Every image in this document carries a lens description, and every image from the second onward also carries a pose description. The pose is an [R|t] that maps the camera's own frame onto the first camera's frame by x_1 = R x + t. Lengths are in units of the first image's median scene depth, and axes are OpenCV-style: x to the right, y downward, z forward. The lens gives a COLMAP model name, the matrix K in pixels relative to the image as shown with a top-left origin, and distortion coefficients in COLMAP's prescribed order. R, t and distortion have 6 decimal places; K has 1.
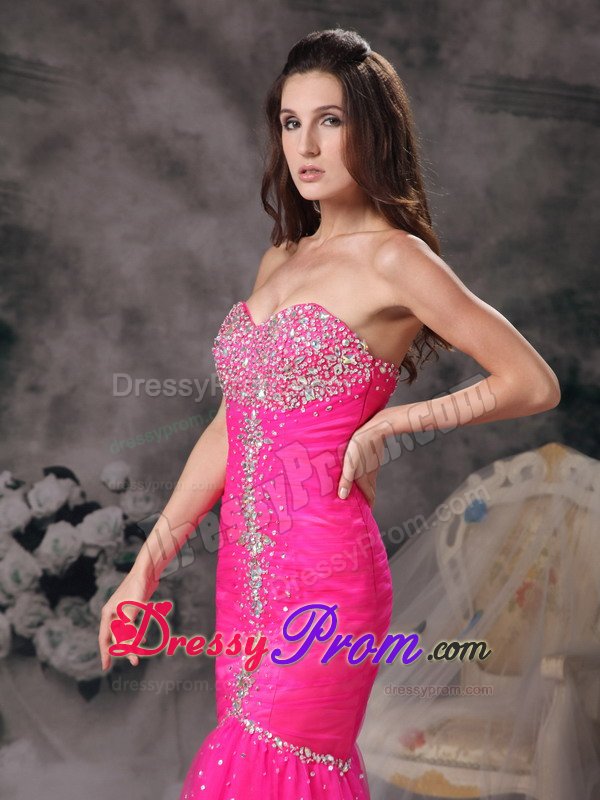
lens RADIAL K [[2324.8, 0, 315.0], [0, 2324.8, 455.5], [0, 0, 1]] dist [0.529584, 0.000000]
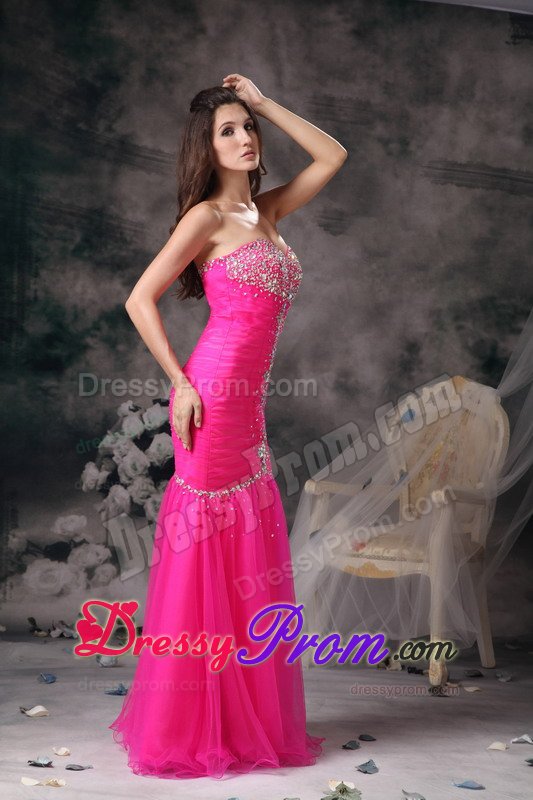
lens RADIAL K [[1995.3, 0, 280.9], [0, 1995.3, 401.2], [0, 0, 1]] dist [0.516250, 0.000000]
pose [[0.995572, 0.018103, -0.092246, 0.097327], [-0.025072, 0.996871, -0.074966, 0.106930], [0.090601, 0.076946, 0.992910, -0.349878]]
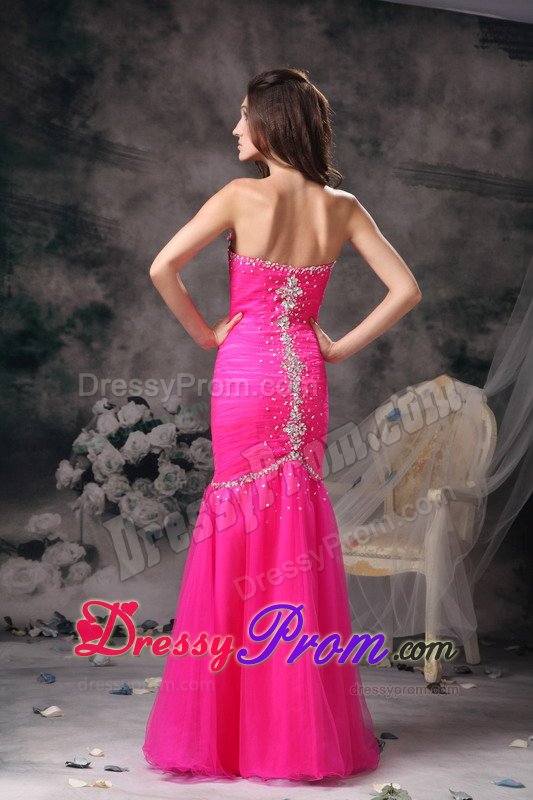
lens RADIAL K [[1984.6, 0, 280.1], [0, 1984.6, 399.2], [0, 0, 1]] dist [0.531735, 0.000000]
pose [[0.999655, 0.021964, -0.014387, 0.007730], [-0.022978, 0.996951, -0.074567, 0.105587], [0.012705, 0.074872, 0.997112, -0.353290]]
